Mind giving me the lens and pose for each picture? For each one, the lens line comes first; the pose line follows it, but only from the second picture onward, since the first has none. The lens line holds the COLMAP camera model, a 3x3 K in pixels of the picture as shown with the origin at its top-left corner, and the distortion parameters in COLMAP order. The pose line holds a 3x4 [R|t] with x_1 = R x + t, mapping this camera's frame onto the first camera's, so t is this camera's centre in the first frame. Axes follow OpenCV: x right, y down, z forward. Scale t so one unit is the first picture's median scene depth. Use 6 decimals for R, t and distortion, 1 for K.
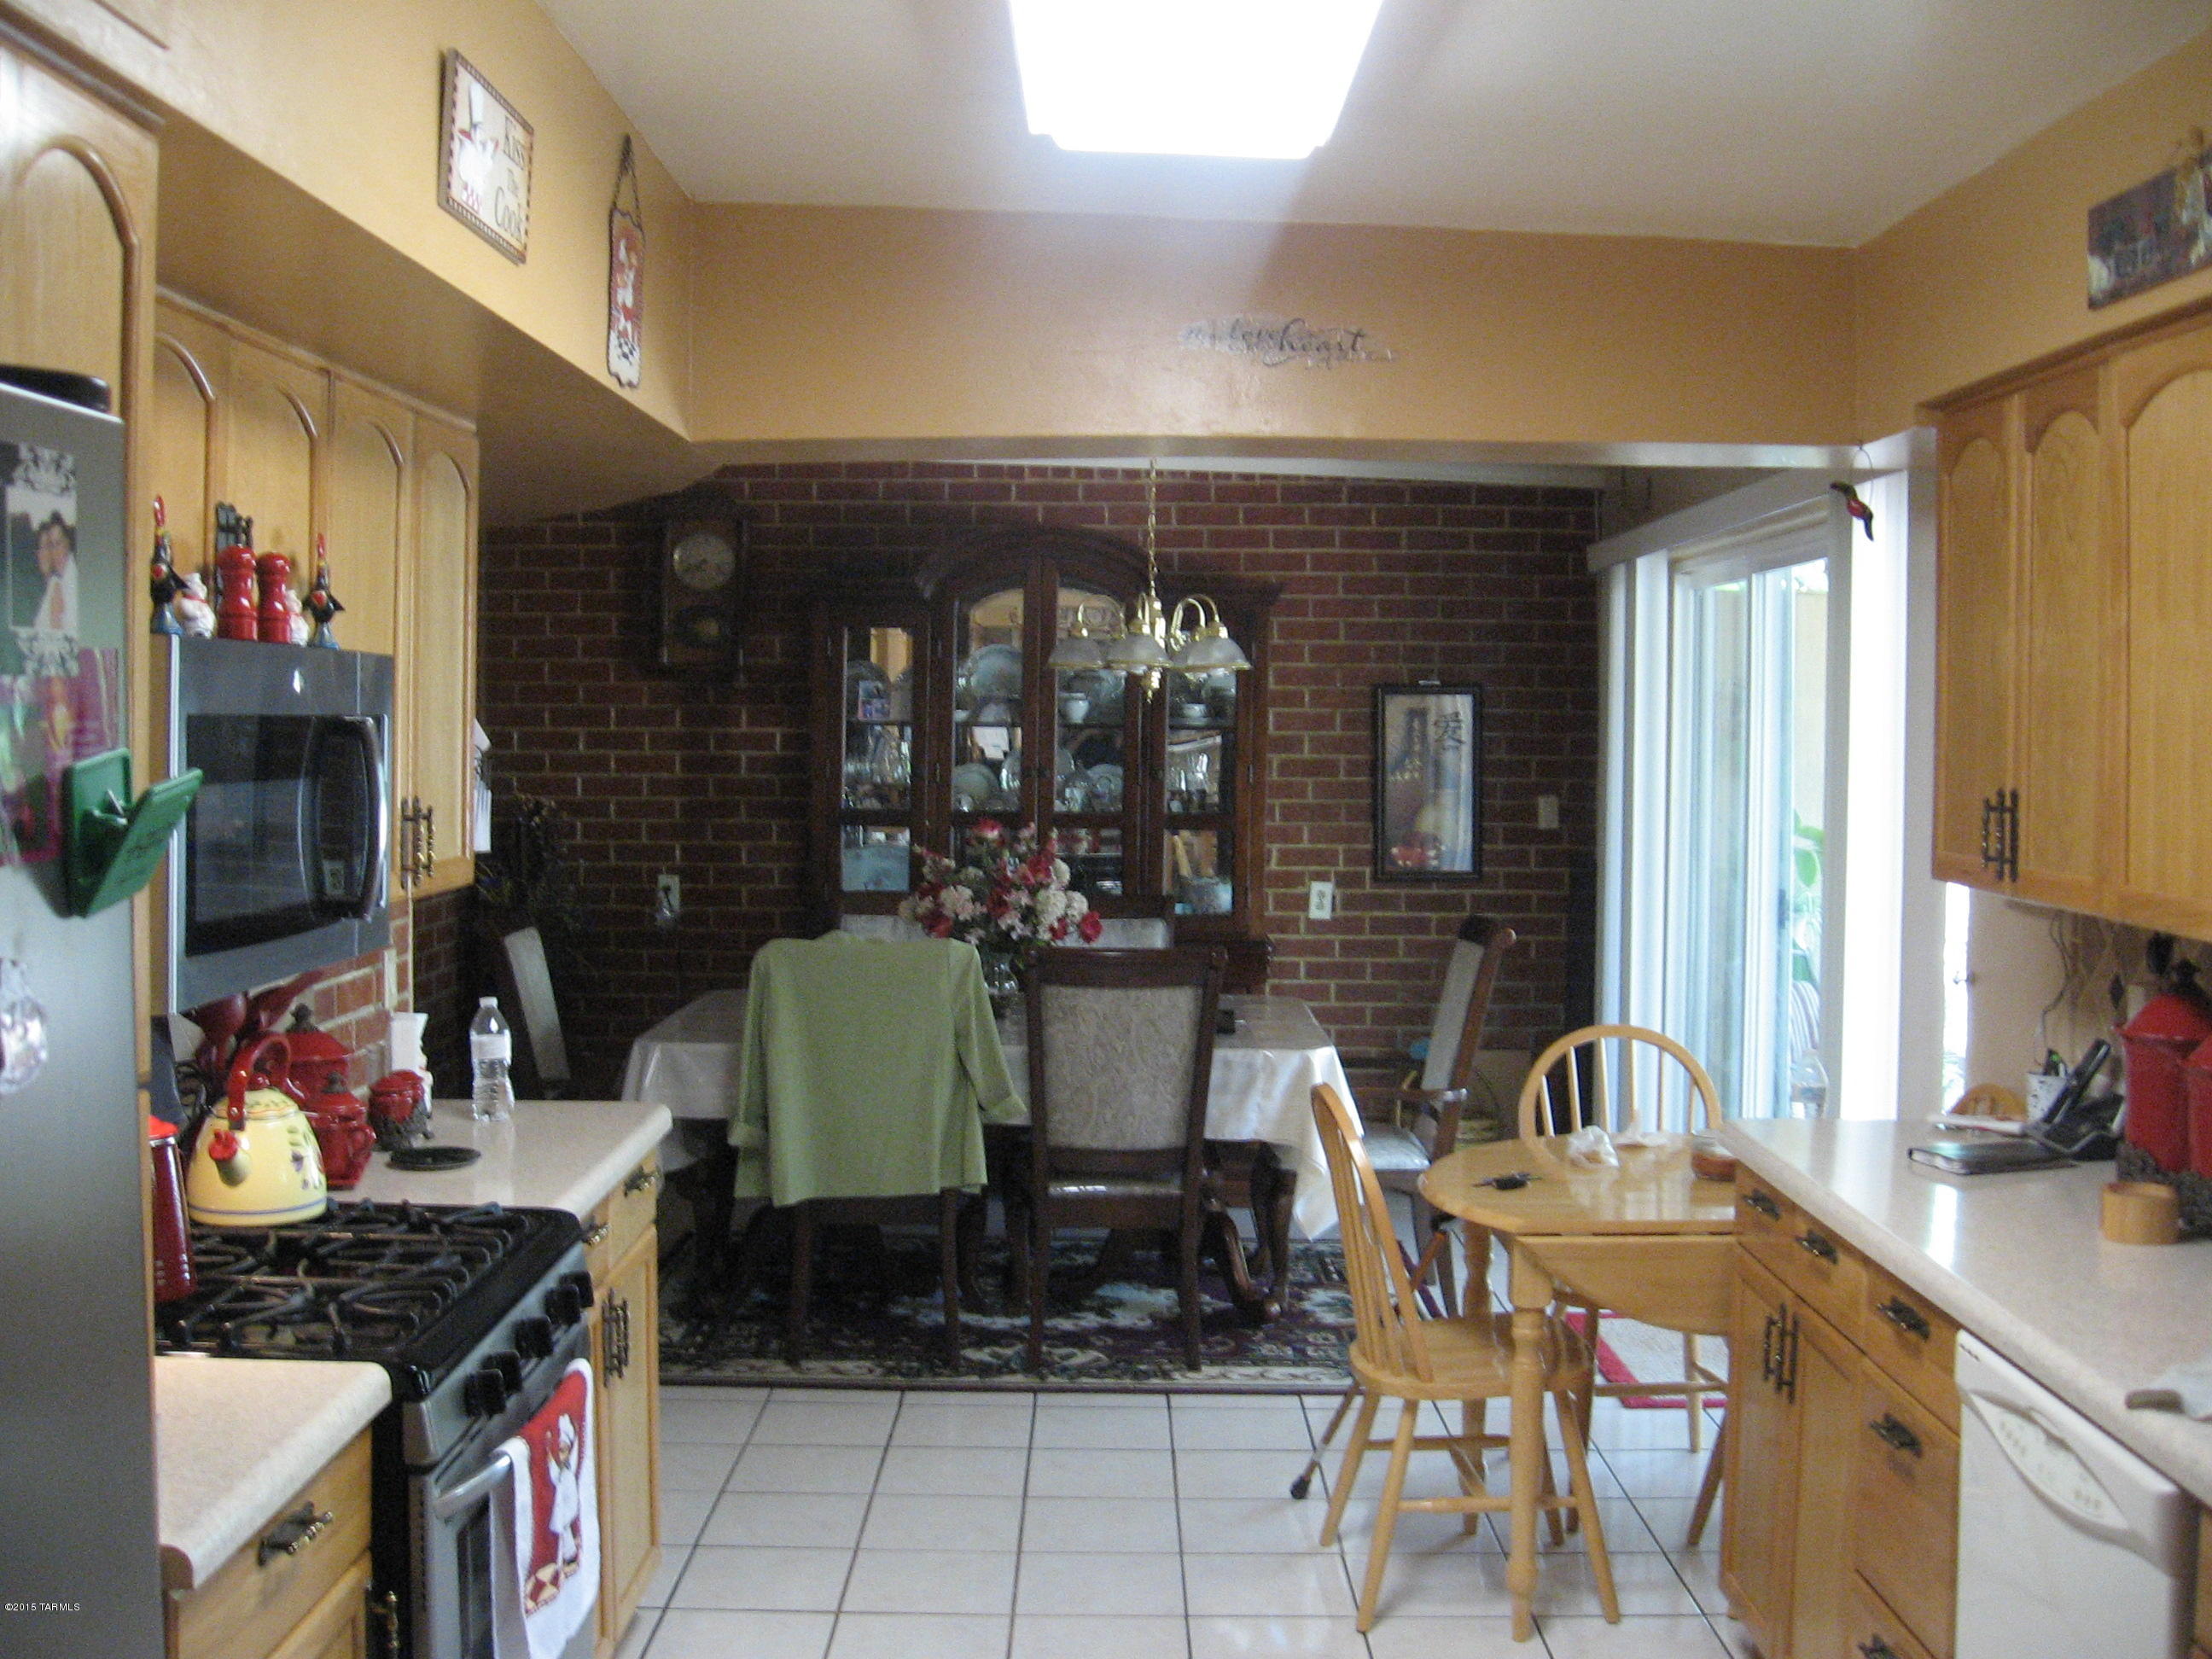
lens RADIAL K [[2297.5, 0, 1106.1], [0, 2297.5, 825.6], [0, 0, 1]] dist [-0.117086, 0.000000]
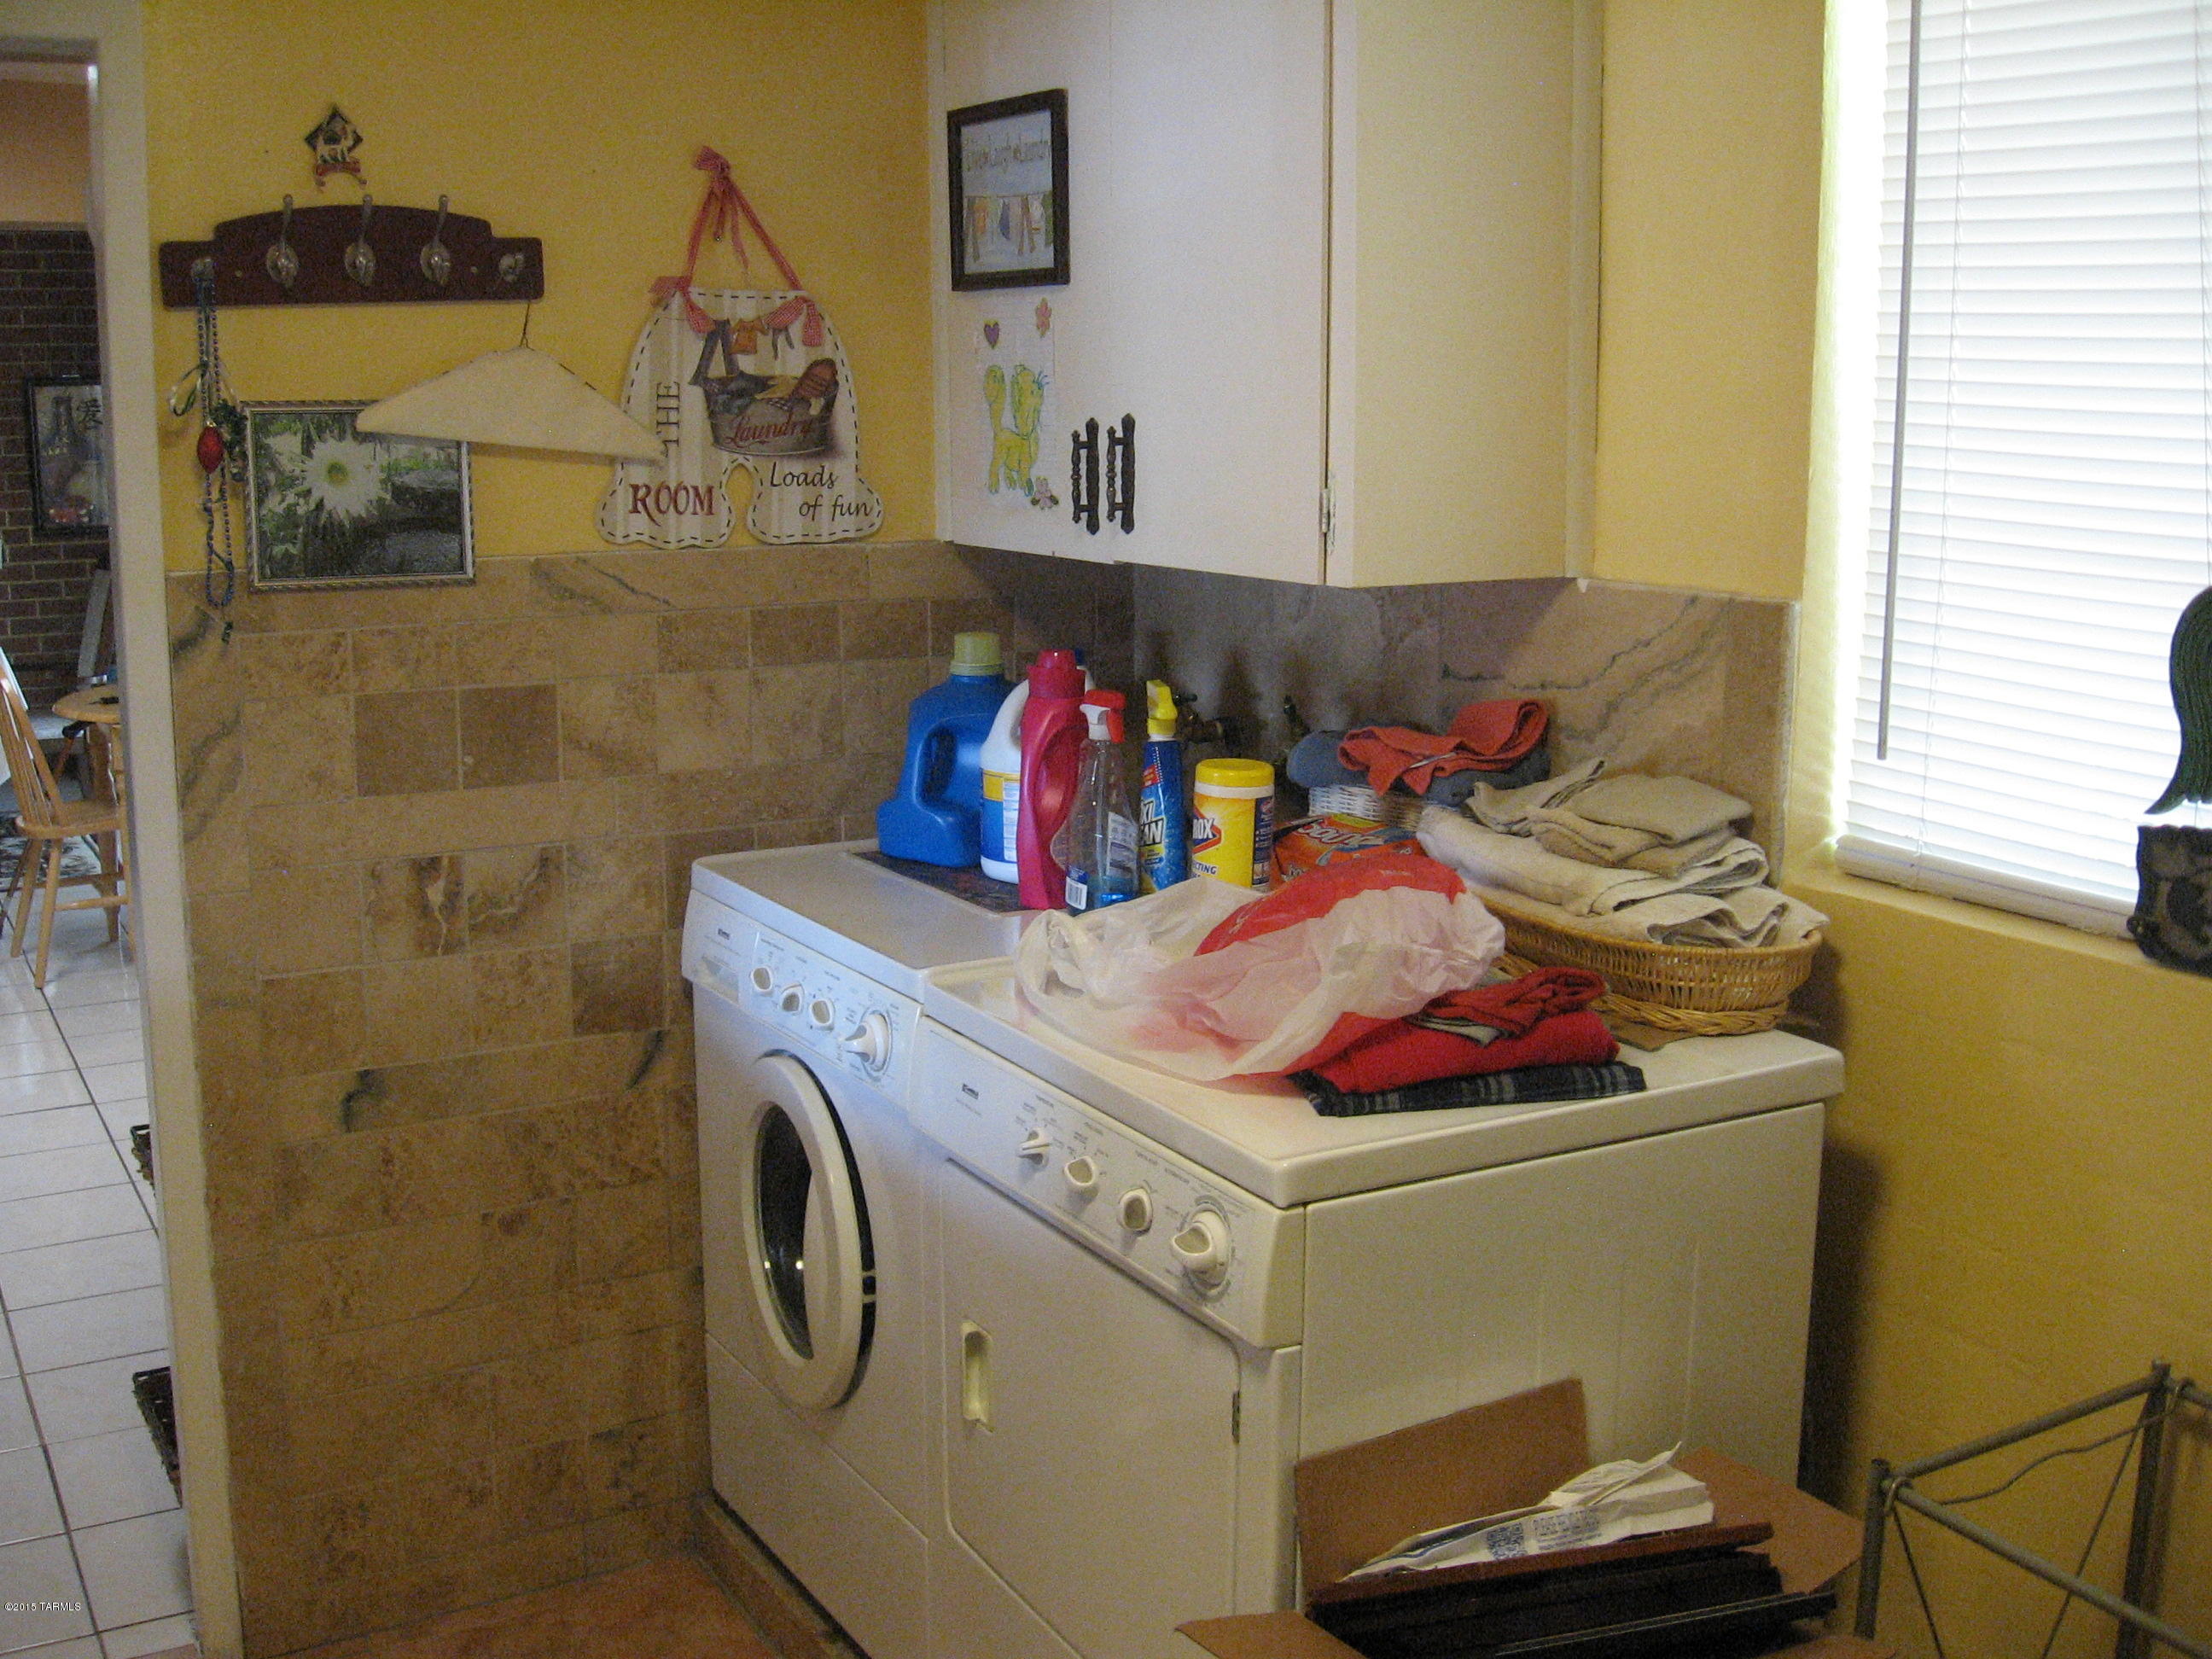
lens RADIAL K [[2297.5, 0, 1107.9], [0, 2297.5, 827.4], [0, 0, 1]] dist [-0.117086, 0.000000]
pose [[0.858066, -0.097432, 0.504212, -0.010785], [0.028396, 0.989337, 0.142850, 0.024034], [-0.512753, -0.108257, 0.851683, -0.356826]]
